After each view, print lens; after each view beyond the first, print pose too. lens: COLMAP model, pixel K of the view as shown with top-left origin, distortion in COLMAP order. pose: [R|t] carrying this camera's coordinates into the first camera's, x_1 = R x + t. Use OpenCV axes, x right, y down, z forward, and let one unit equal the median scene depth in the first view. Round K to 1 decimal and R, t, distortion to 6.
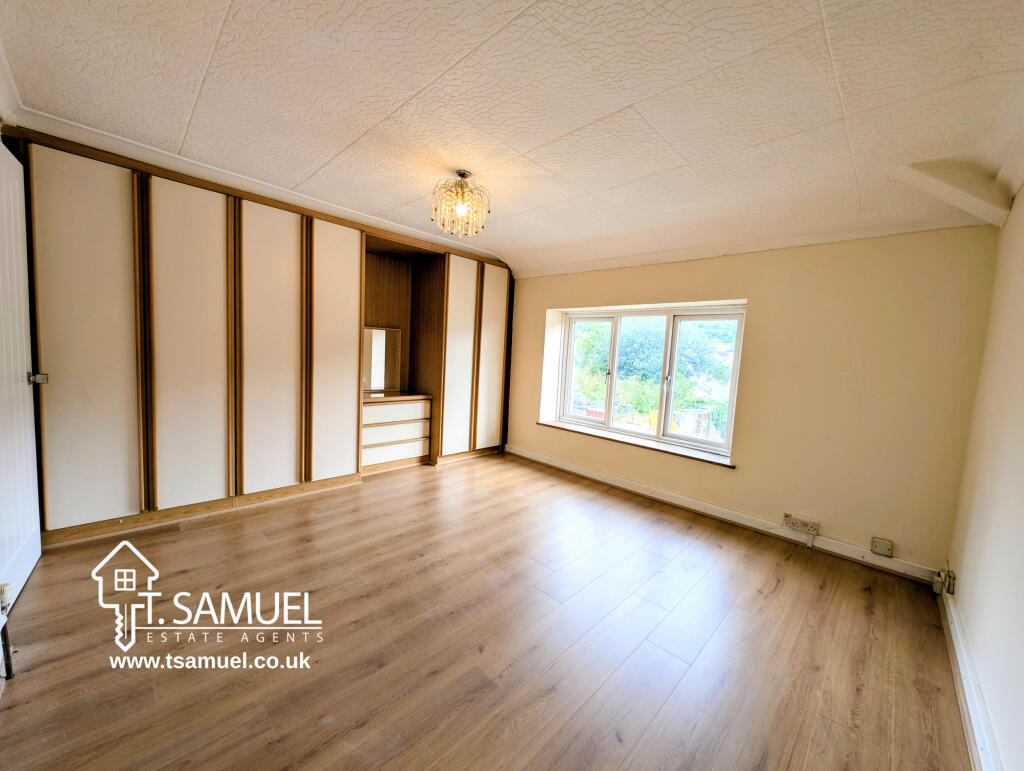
lens RADIAL K [[363.5, 0, 511.4], [0, 363.5, 382.3], [0, 0, 1]] dist [0.007629, -0.005519]
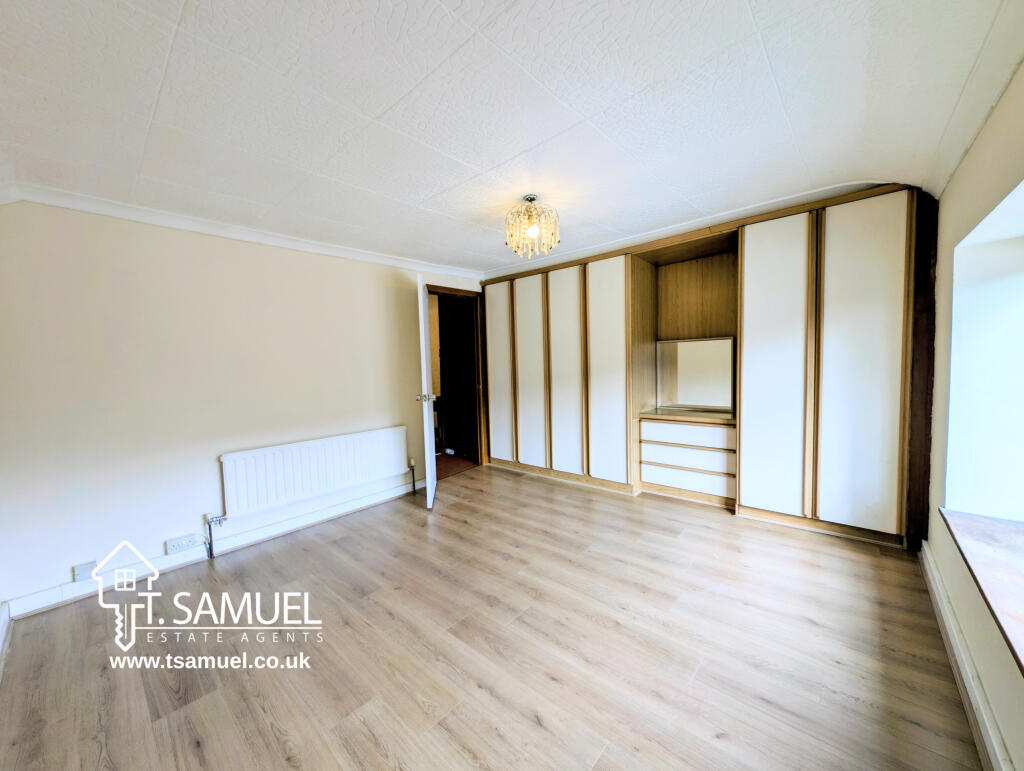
lens RADIAL K [[363.5, 0, 511.4], [0, 363.5, 382.3], [0, 0, 1]] dist [0.007629, -0.005519]
pose [[0.105908, -0.001645, -0.994375, 0.563039], [-0.043018, 0.999055, -0.006234, -0.020519], [0.993445, 0.043437, 0.105738, 0.531600]]
